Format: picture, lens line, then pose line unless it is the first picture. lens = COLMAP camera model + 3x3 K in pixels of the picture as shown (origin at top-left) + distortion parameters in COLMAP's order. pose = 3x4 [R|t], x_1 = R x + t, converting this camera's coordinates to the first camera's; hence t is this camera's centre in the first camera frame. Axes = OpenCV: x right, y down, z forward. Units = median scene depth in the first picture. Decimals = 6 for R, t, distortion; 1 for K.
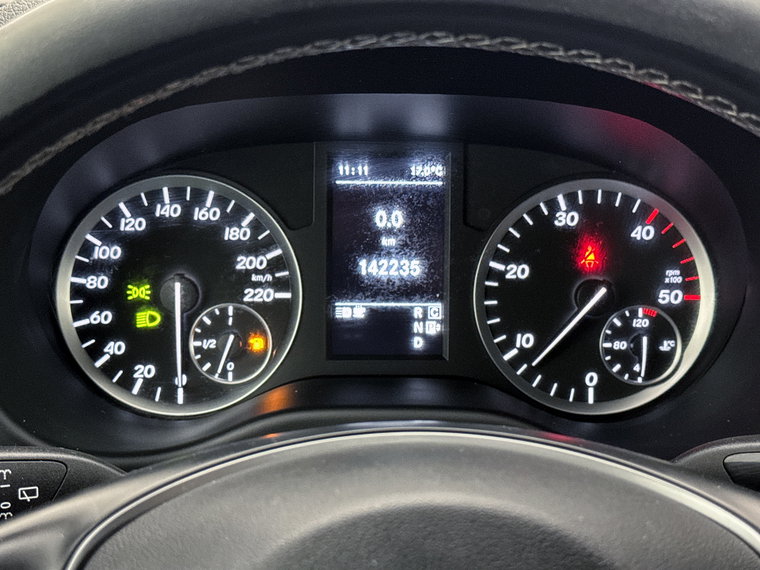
lens RADIAL K [[1234.5, 0, 382.7], [0, 1234.5, 290.1], [0, 0, 1]] dist [0.116395, 0.000000]
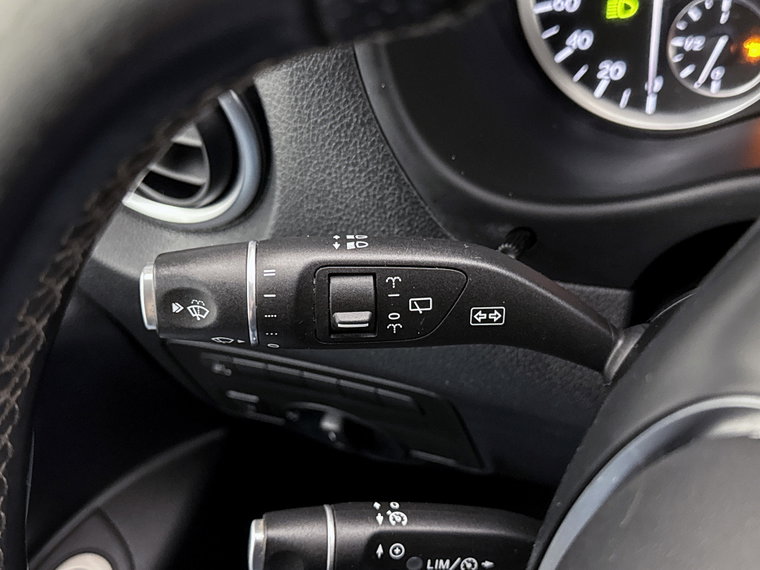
lens RADIAL K [[1019.5, 0, 378.3], [0, 1019.5, 312.1], [0, 0, 1]] dist [0.048845, 0.000000]
pose [[0.896901, 0.187177, -0.400667, -0.023855], [0.004642, 0.901976, 0.431760, -0.088974], [0.442208, -0.389106, 0.808114, 0.301861]]
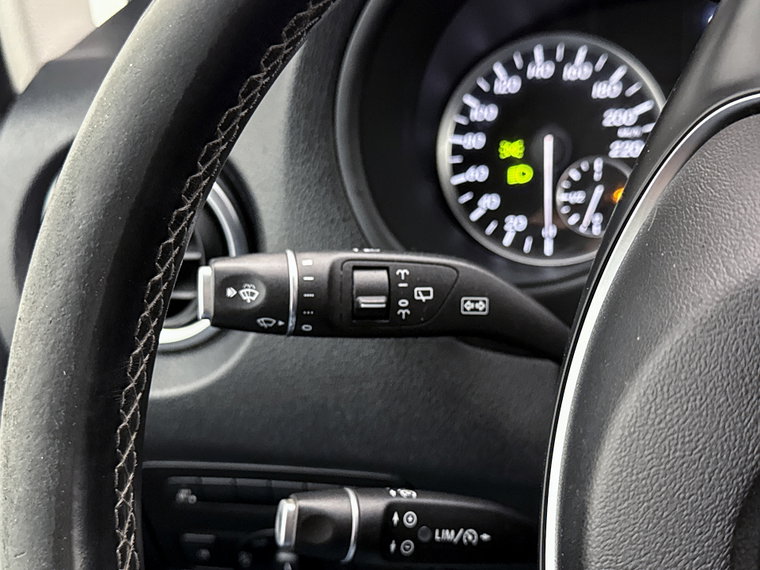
lens RADIAL K [[1019.5, 0, 375.1], [0, 1019.5, 288.9], [0, 0, 1]] dist [0.048845, 0.000000]
pose [[0.956766, 0.017368, -0.290341, -0.050244], [-0.005381, 0.999102, 0.042033, 0.086092], [0.290810, -0.038654, 0.956000, 0.111854]]
